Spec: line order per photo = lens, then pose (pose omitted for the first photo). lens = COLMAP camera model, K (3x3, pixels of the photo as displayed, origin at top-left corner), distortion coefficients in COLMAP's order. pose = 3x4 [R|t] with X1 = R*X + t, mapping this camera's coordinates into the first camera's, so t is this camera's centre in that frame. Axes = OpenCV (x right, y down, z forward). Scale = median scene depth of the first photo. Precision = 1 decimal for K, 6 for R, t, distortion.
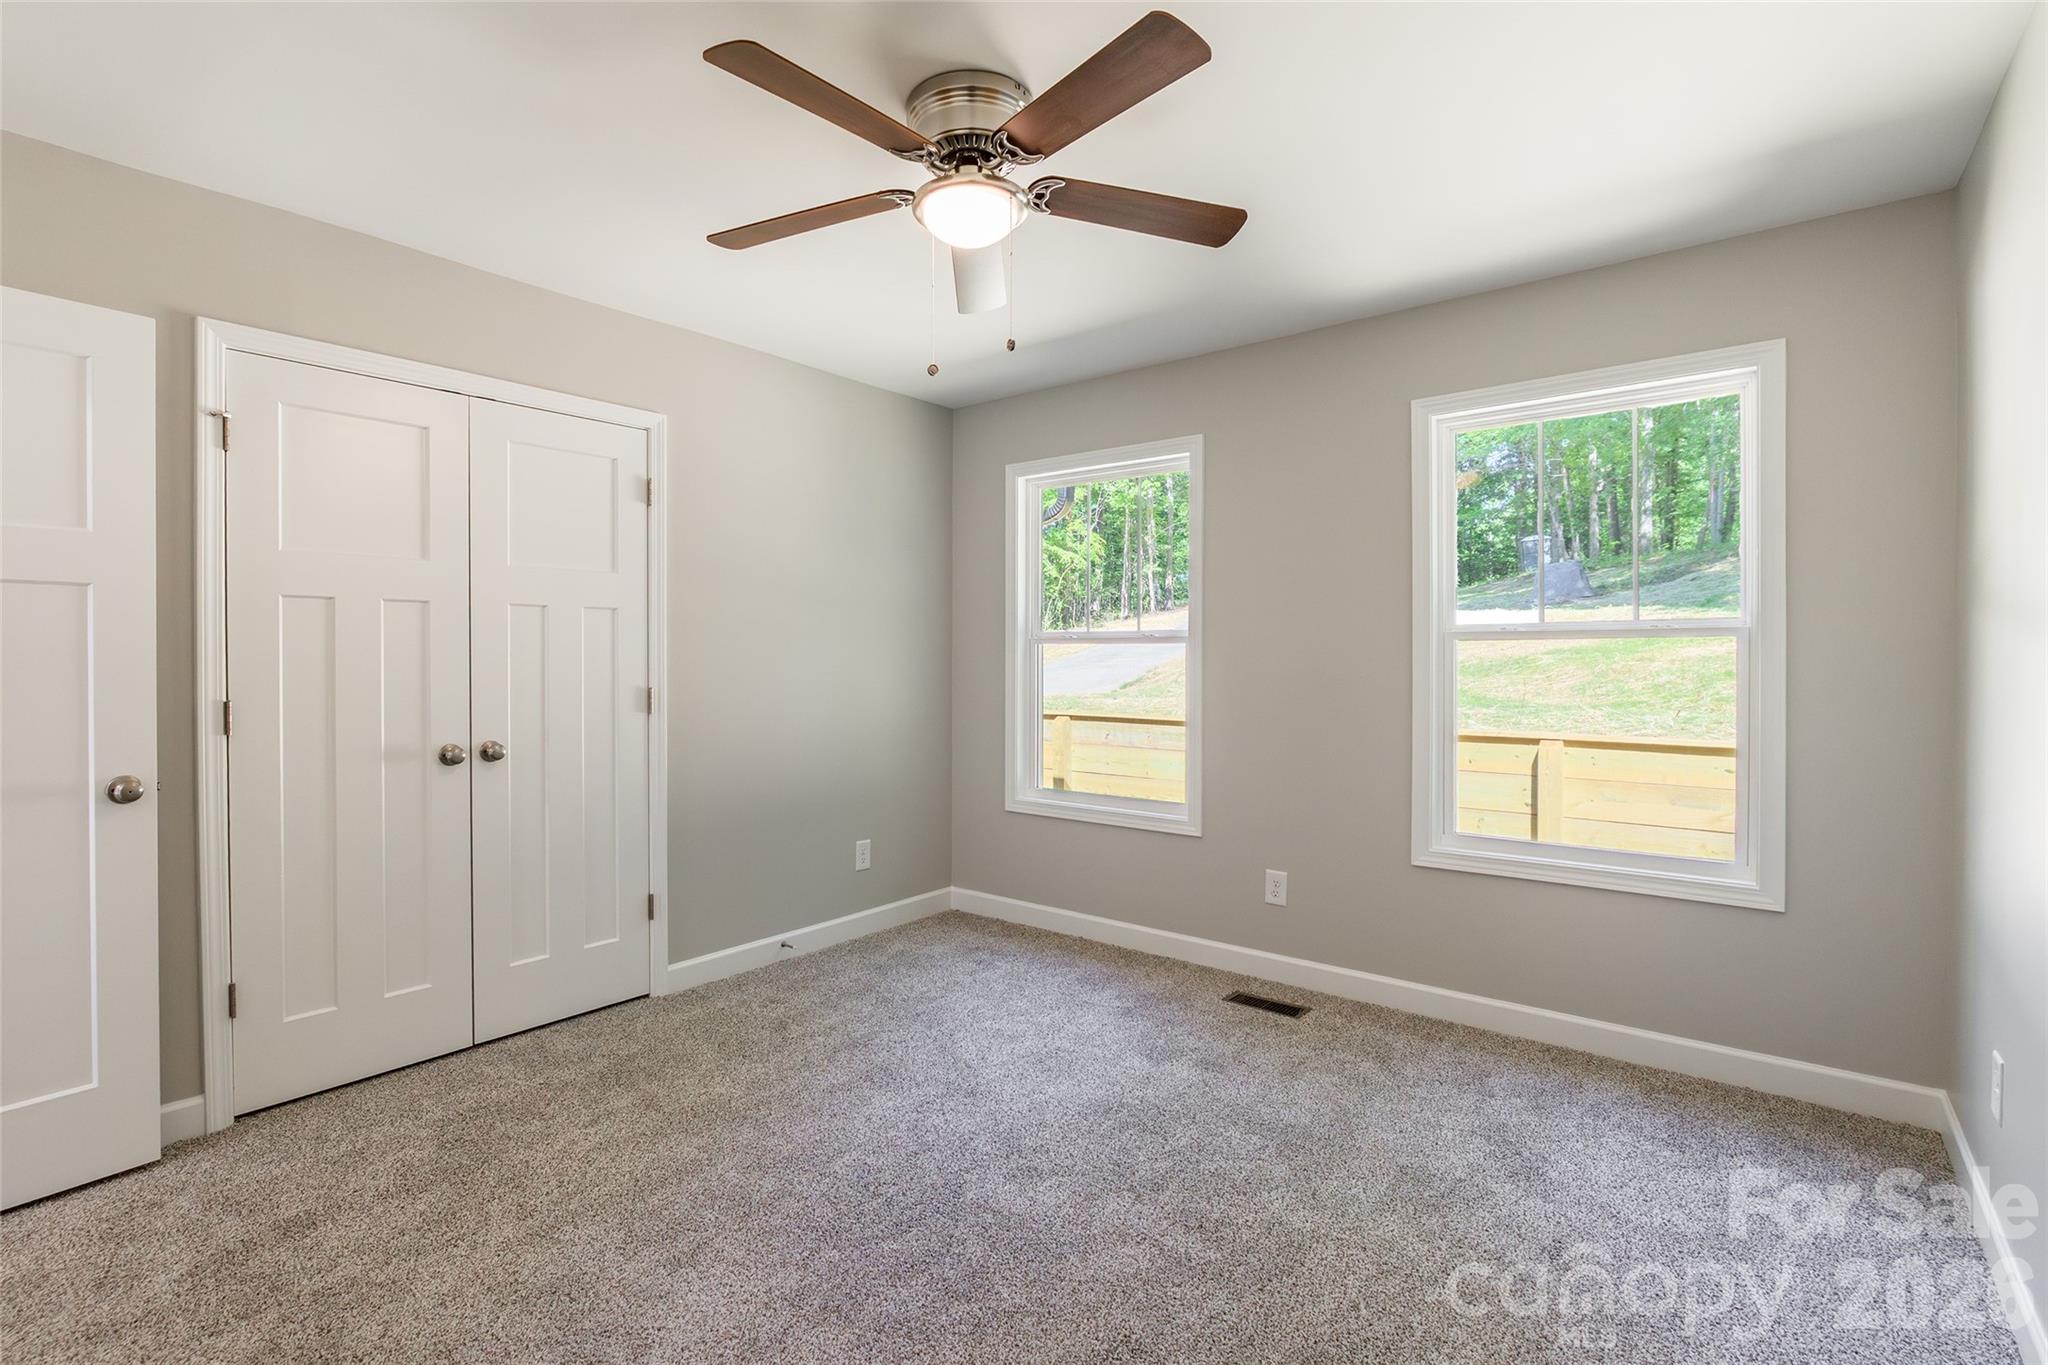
lens RADIAL K [[959.7, 0, 1007.2], [0, 959.7, 666.1], [0, 0, 1]] dist [-0.010793, 0.000333]
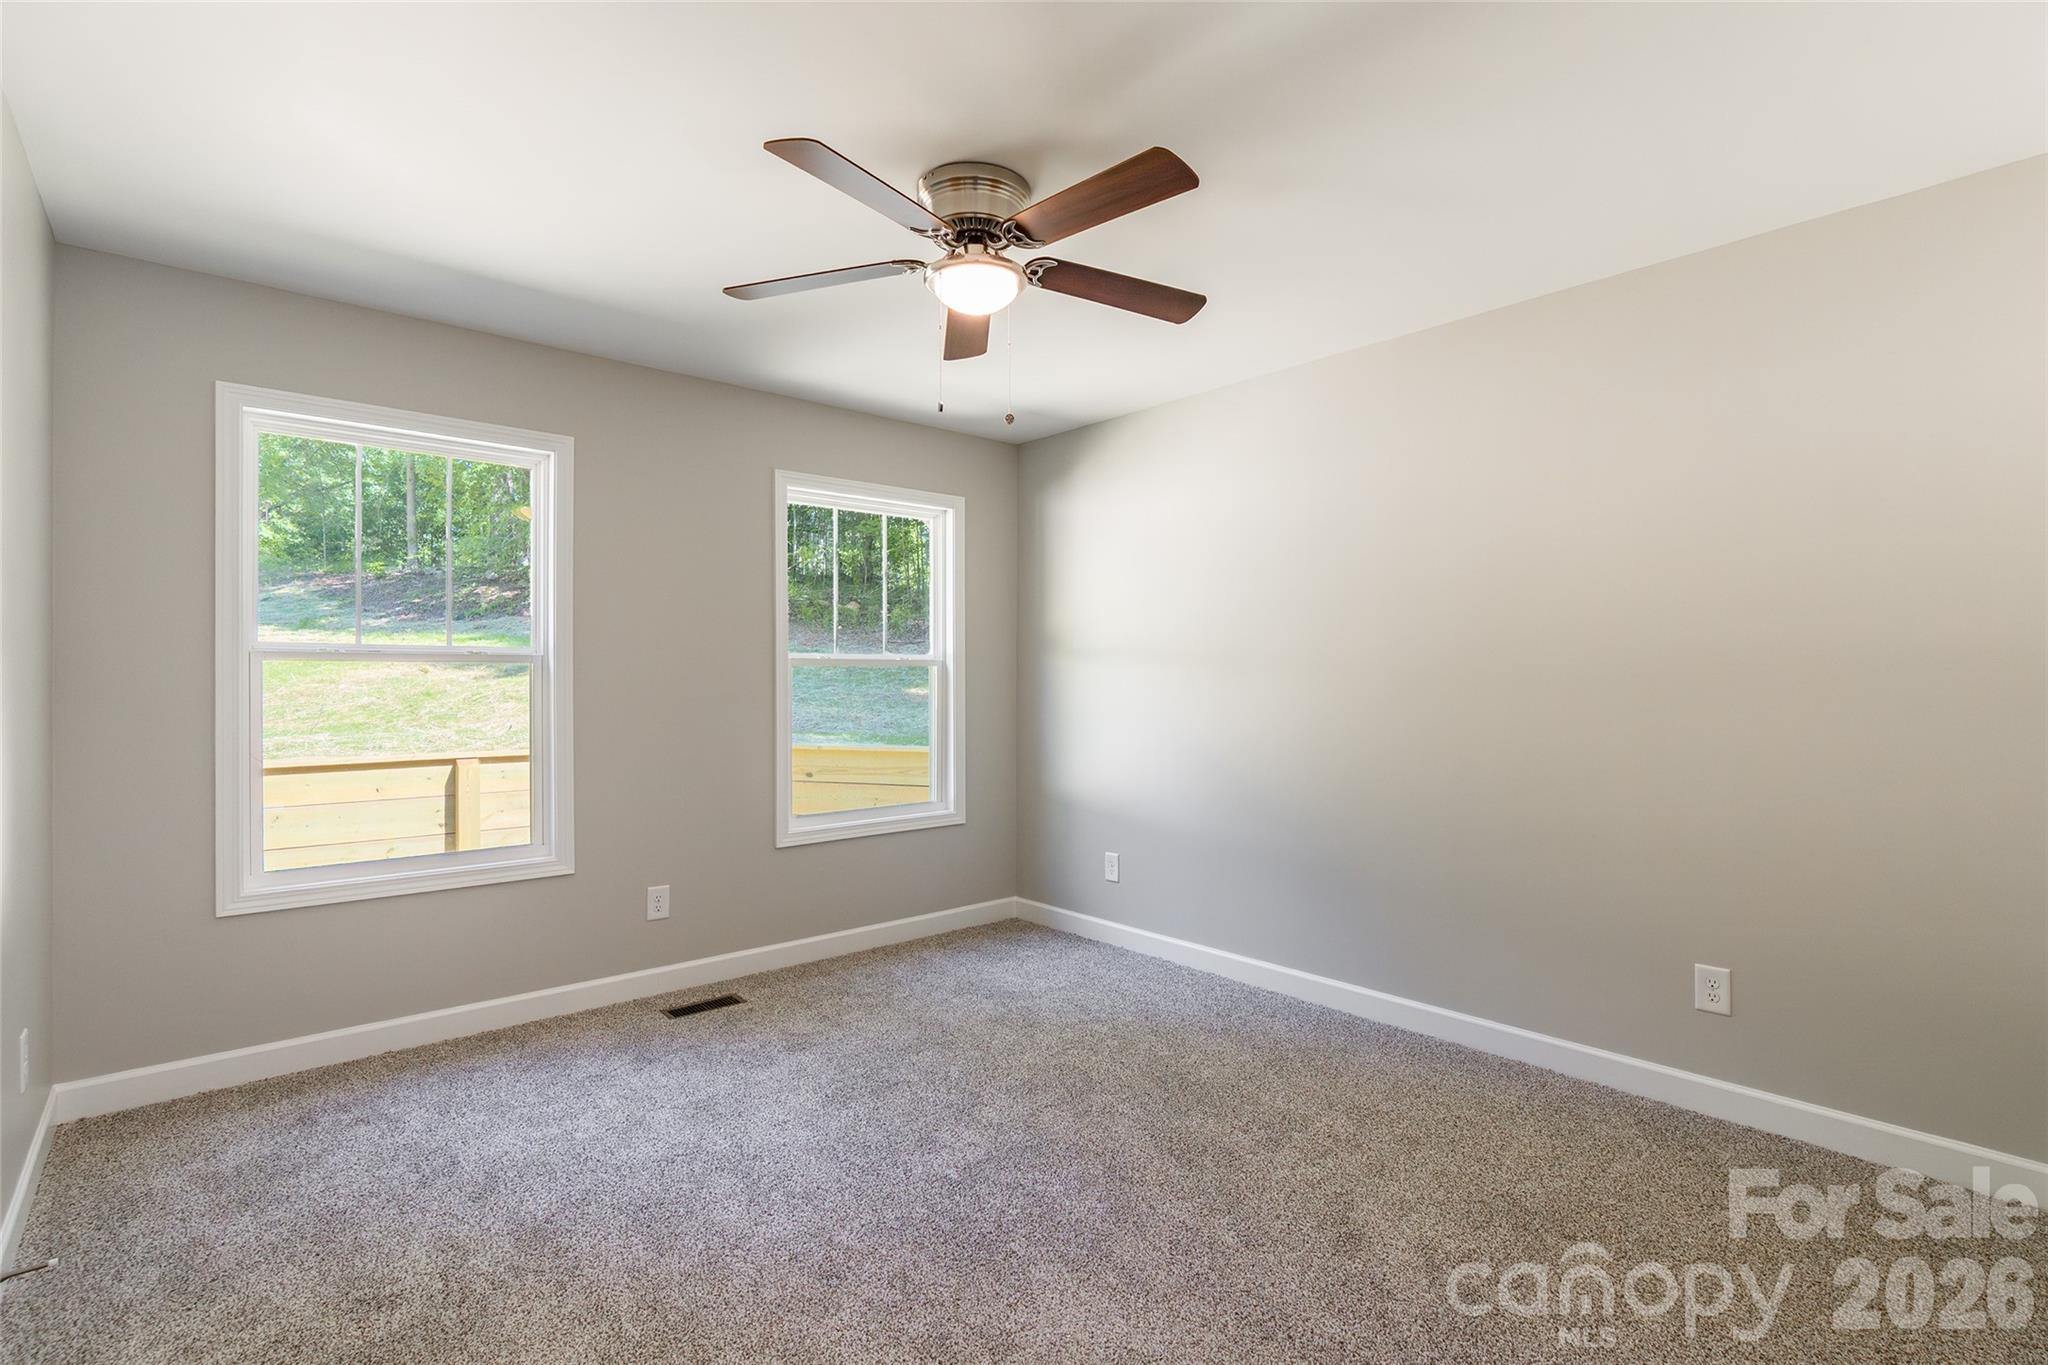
lens RADIAL K [[936.7, 0, 1039.6], [0, 936.7, 679.0], [0, 0, 1]] dist [-0.010757, 0.000366]
pose [[0.151689, 0.000880, 0.988428, -0.700307], [0.008173, 0.999964, -0.002145, -0.003957], [-0.988395, 0.008404, 0.151676, 0.475856]]
